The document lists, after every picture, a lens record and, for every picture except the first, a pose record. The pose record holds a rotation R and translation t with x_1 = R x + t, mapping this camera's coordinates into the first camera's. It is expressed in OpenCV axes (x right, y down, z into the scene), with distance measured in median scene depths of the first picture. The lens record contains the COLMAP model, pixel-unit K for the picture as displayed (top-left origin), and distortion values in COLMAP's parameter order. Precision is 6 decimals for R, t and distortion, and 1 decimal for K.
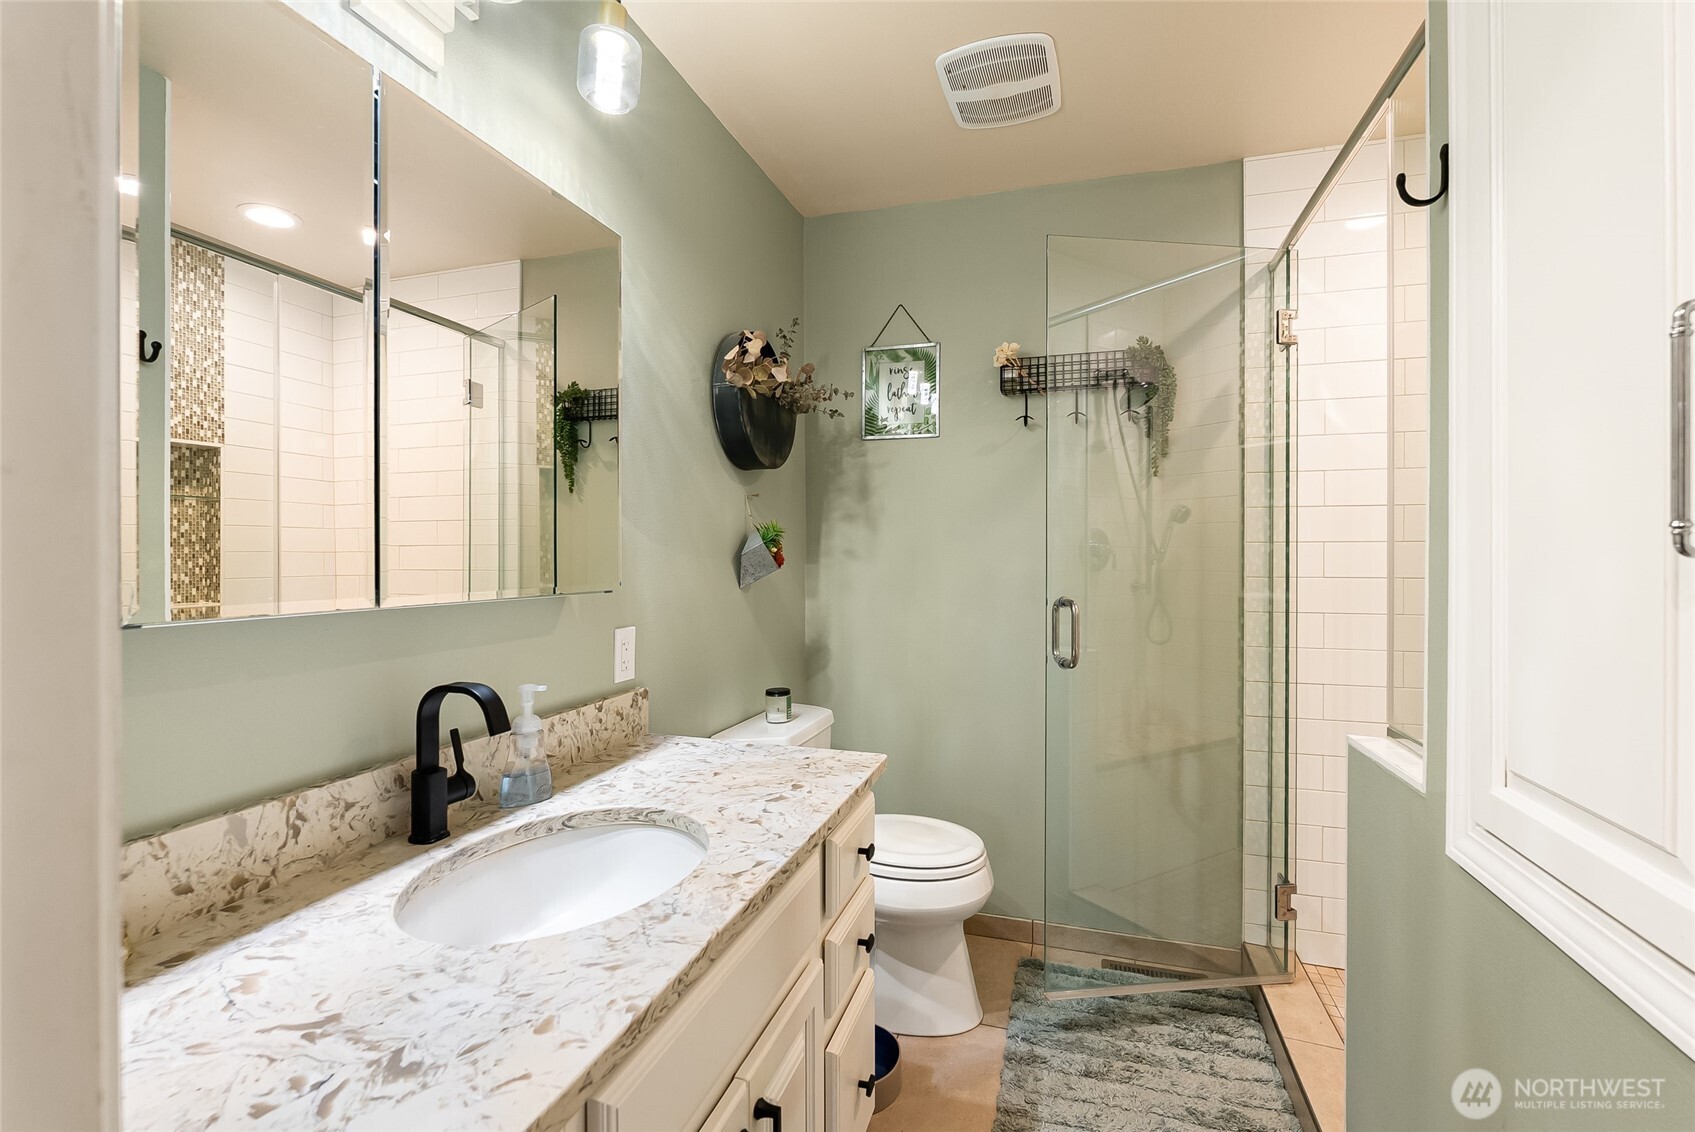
lens RADIAL K [[778.6, 0, 846.7], [0, 778.6, 562.9], [0, 0, 1]] dist [-0.002051, -0.001784]
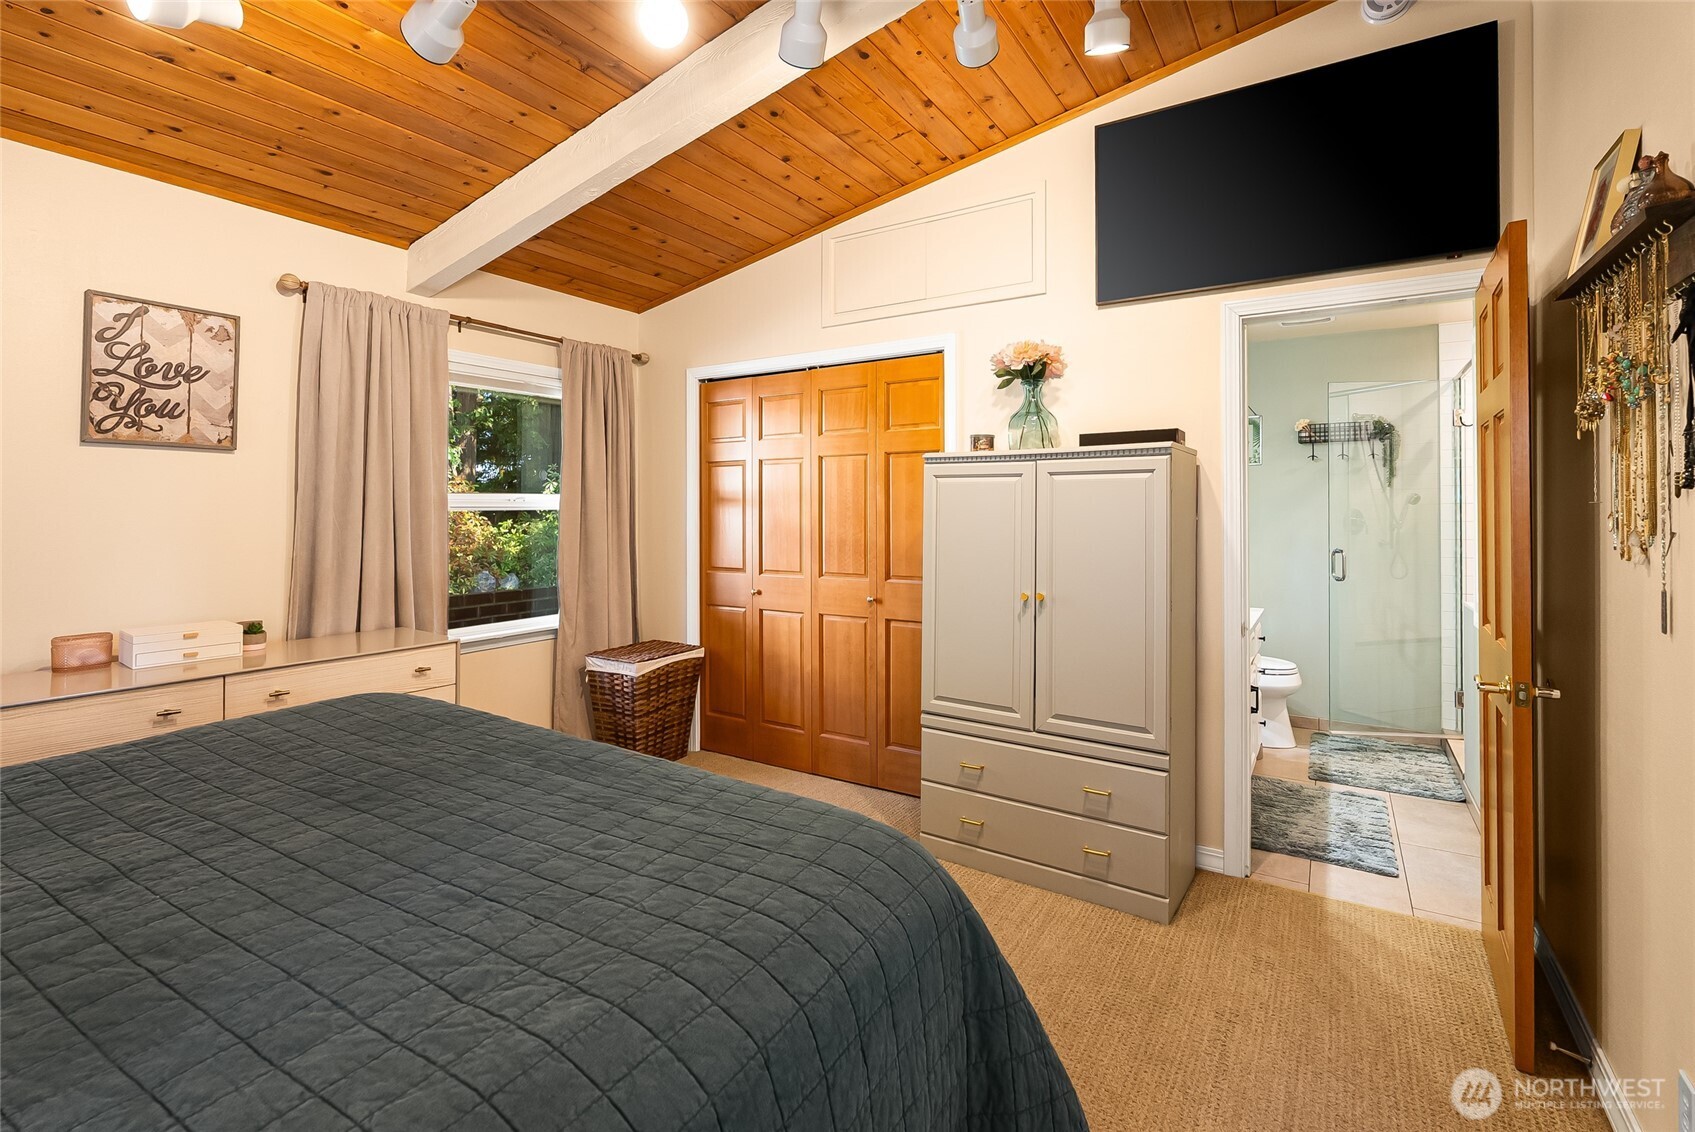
lens RADIAL K [[778.6, 0, 864.3], [0, 778.6, 522.5], [0, 0, 1]] dist [-0.002051, -0.001784]
pose [[0.968620, -0.004422, -0.248505, -0.369847], [0.002779, 0.999972, -0.006965, -0.012751], [0.248529, 0.006056, 0.968606, -1.142907]]
